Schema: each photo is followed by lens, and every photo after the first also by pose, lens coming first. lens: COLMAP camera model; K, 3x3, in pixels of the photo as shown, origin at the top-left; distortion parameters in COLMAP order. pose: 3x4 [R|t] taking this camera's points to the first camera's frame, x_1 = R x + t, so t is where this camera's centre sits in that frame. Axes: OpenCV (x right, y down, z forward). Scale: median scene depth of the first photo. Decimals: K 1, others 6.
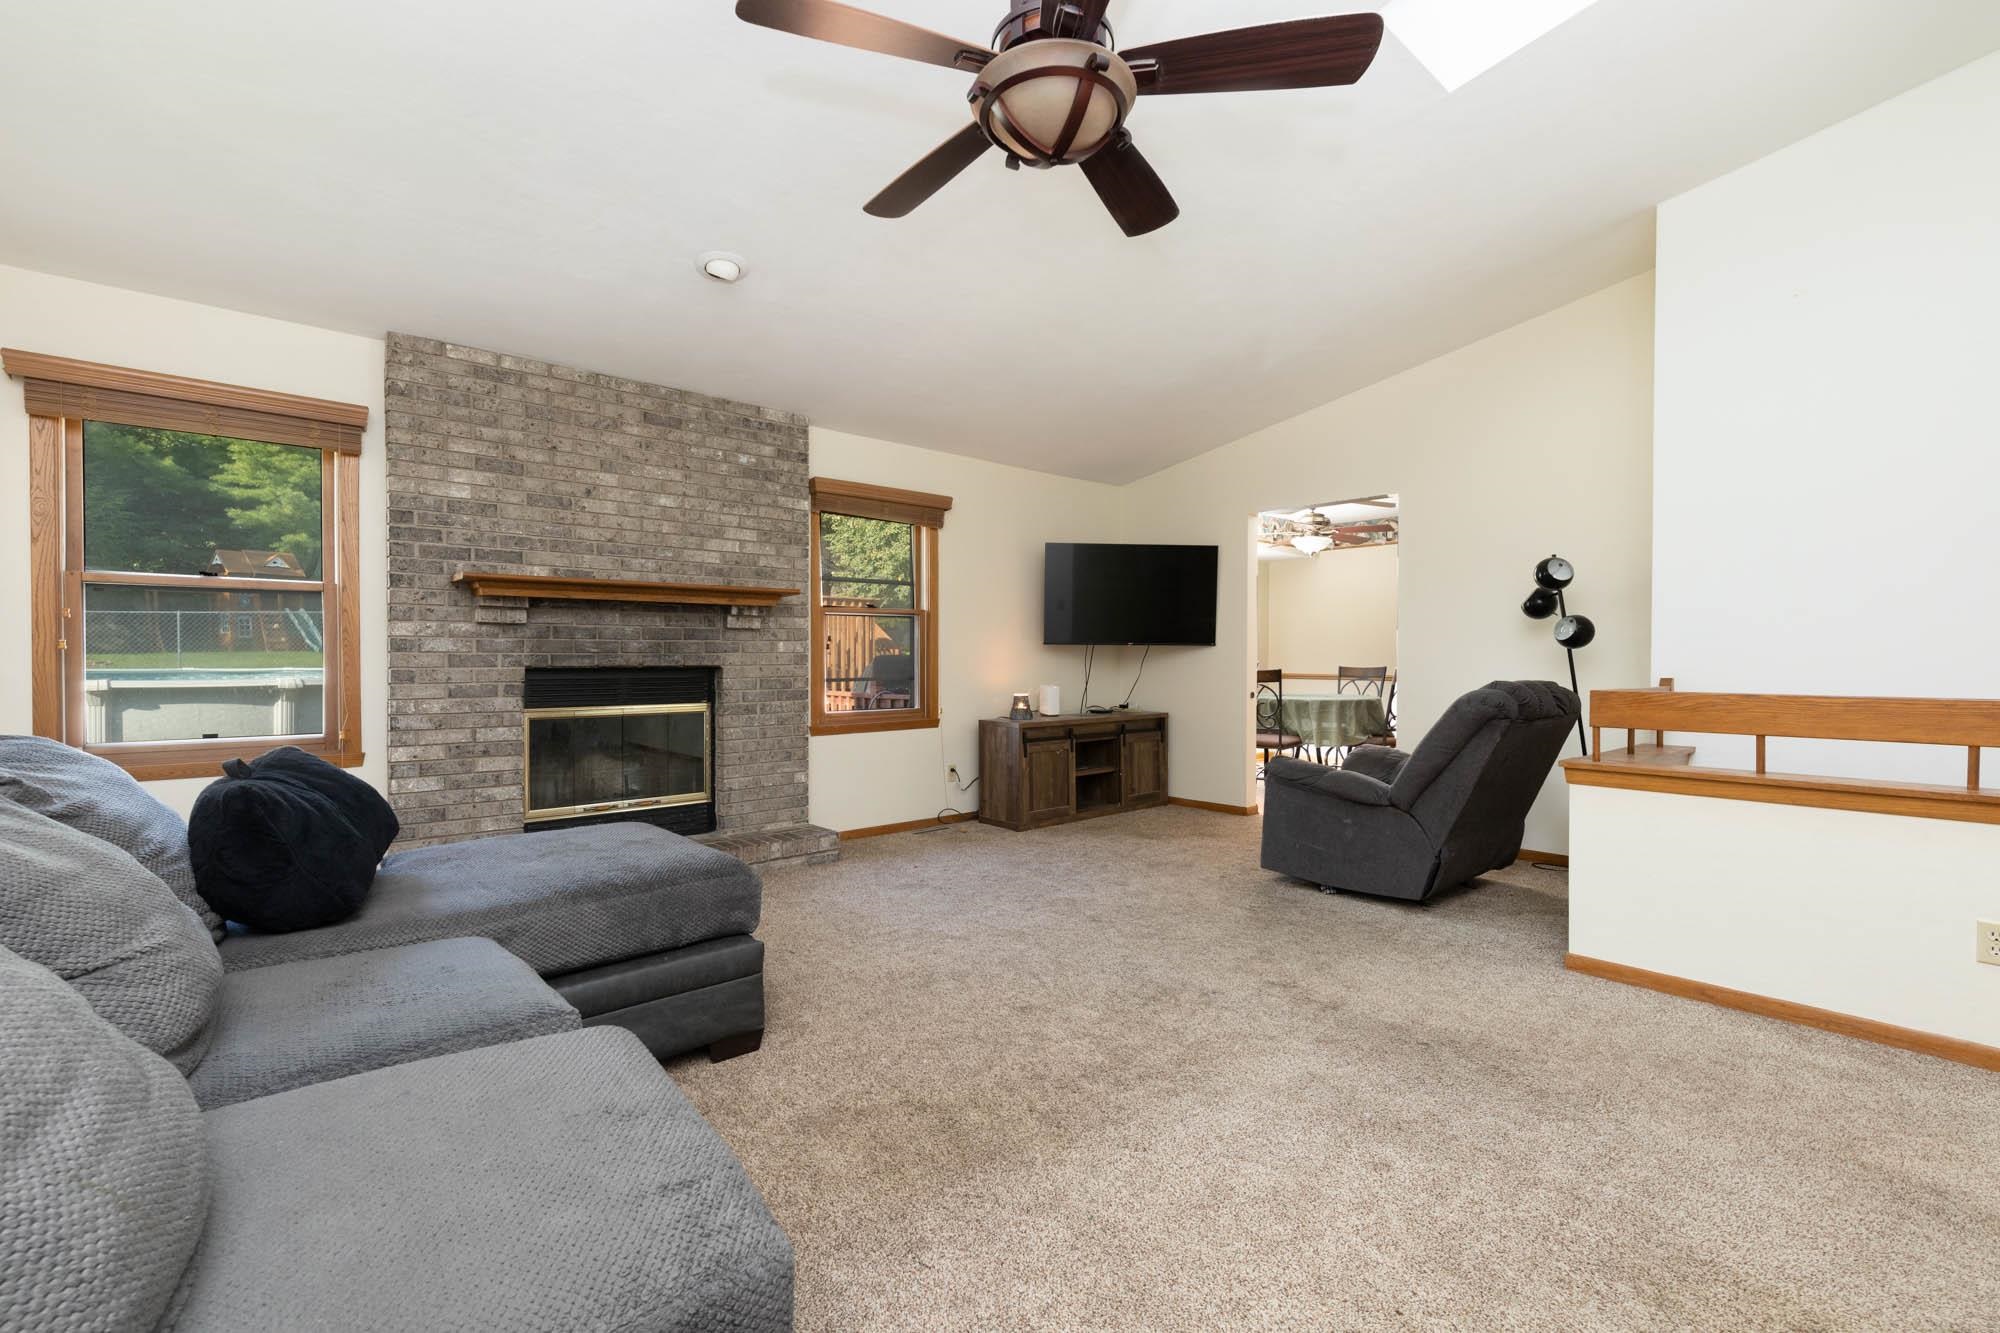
lens RADIAL K [[898.8, 0, 1011.7], [0, 898.8, 682.4], [0, 0, 1]] dist [0.000329, 0.000026]
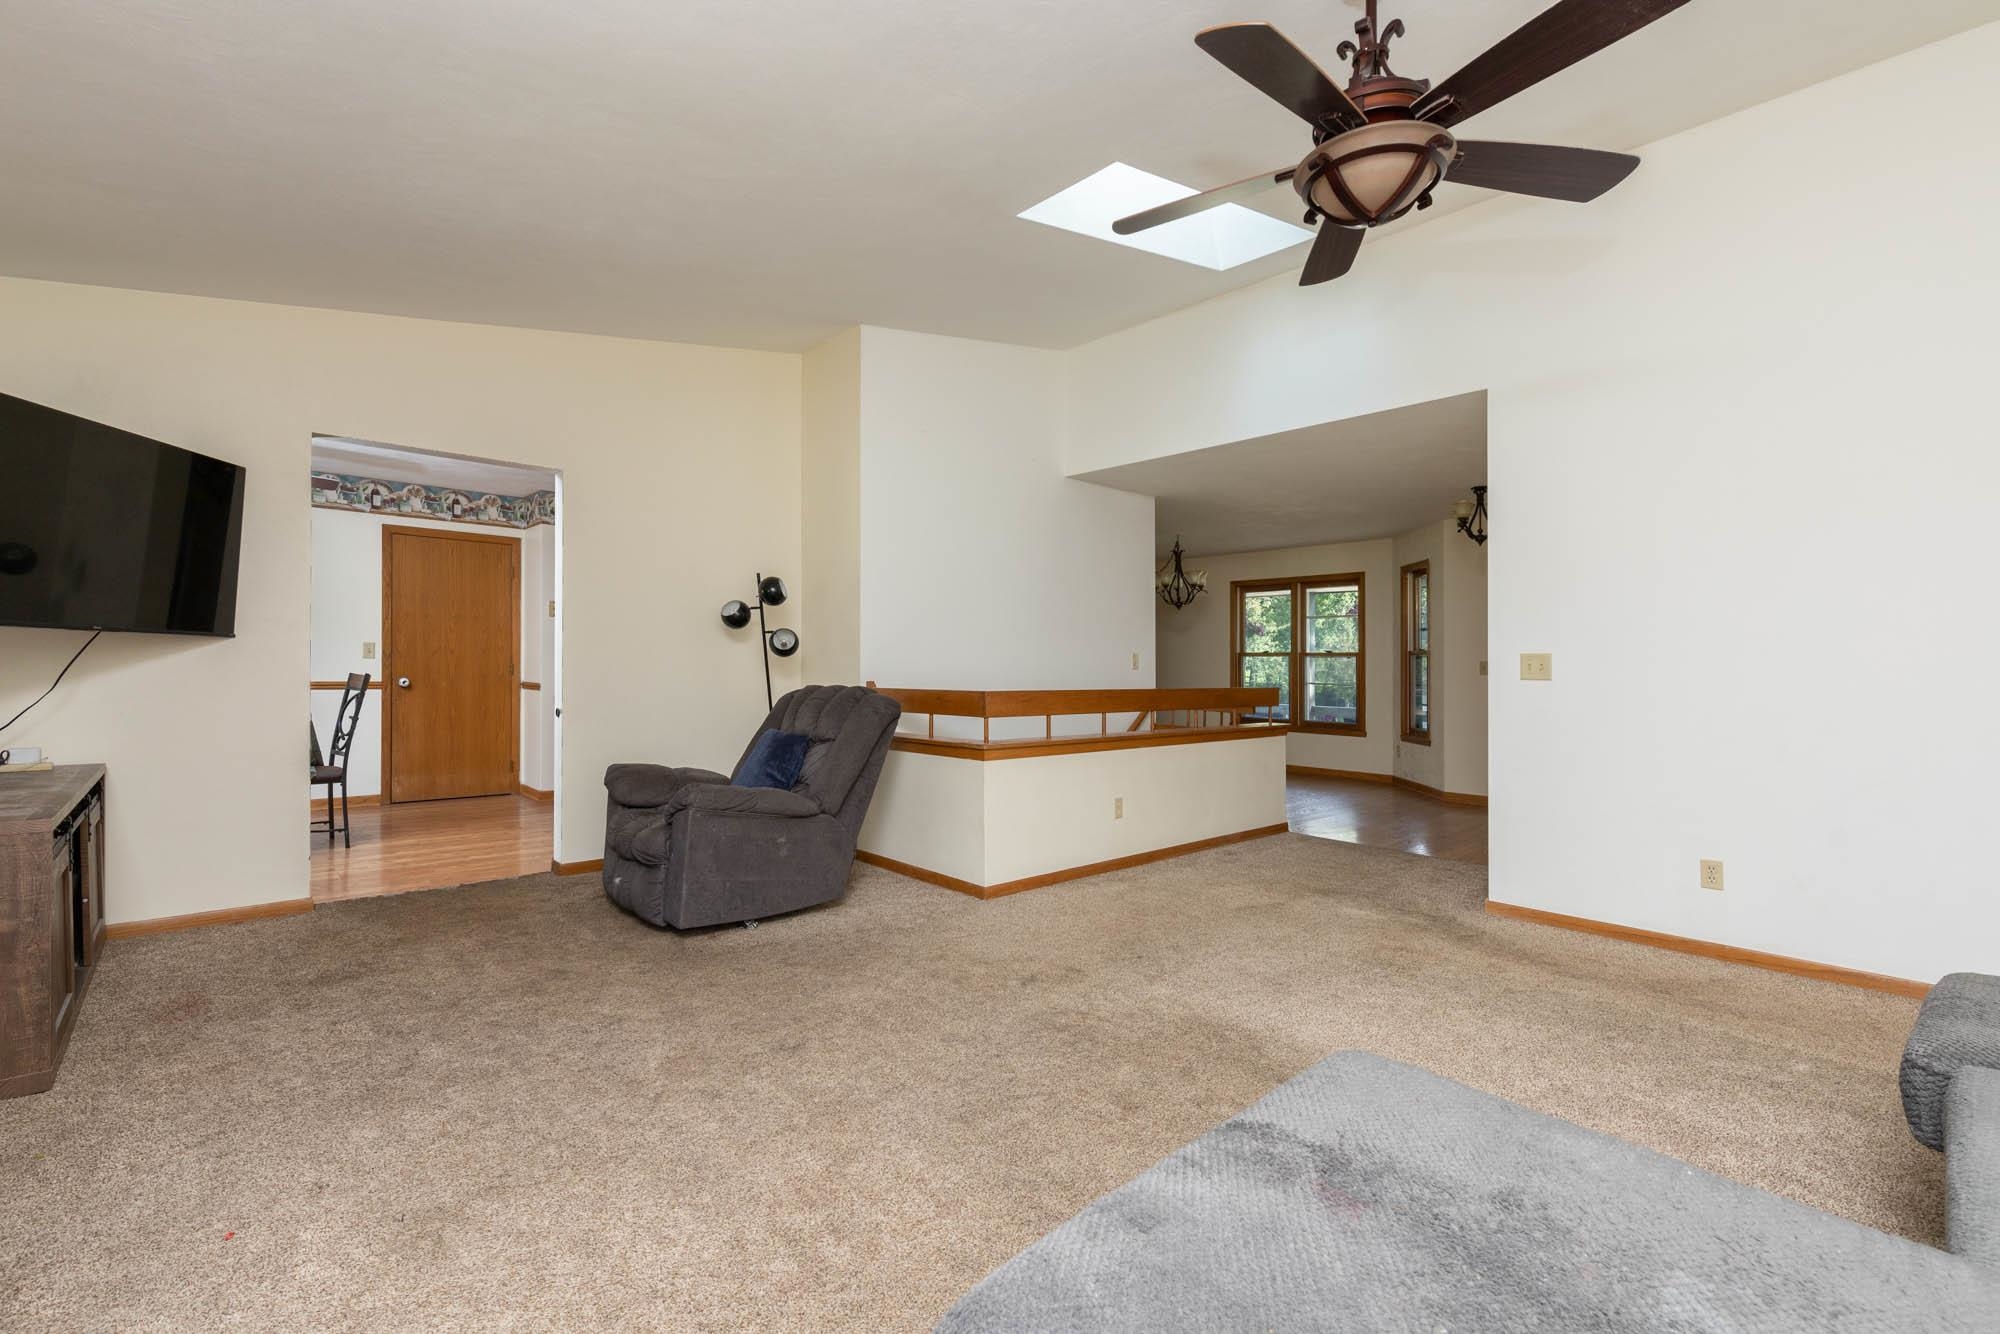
lens RADIAL K [[857.8, 0, 995.0], [0, 857.8, 629.9], [0, 0, 1]] dist [0.000863, 0.000107]
pose [[-0.028715, 0.040784, 0.998755, -0.625544], [0.010879, 0.999121, -0.040486, -0.032029], [-0.999528, 0.009702, -0.029134, 0.914536]]
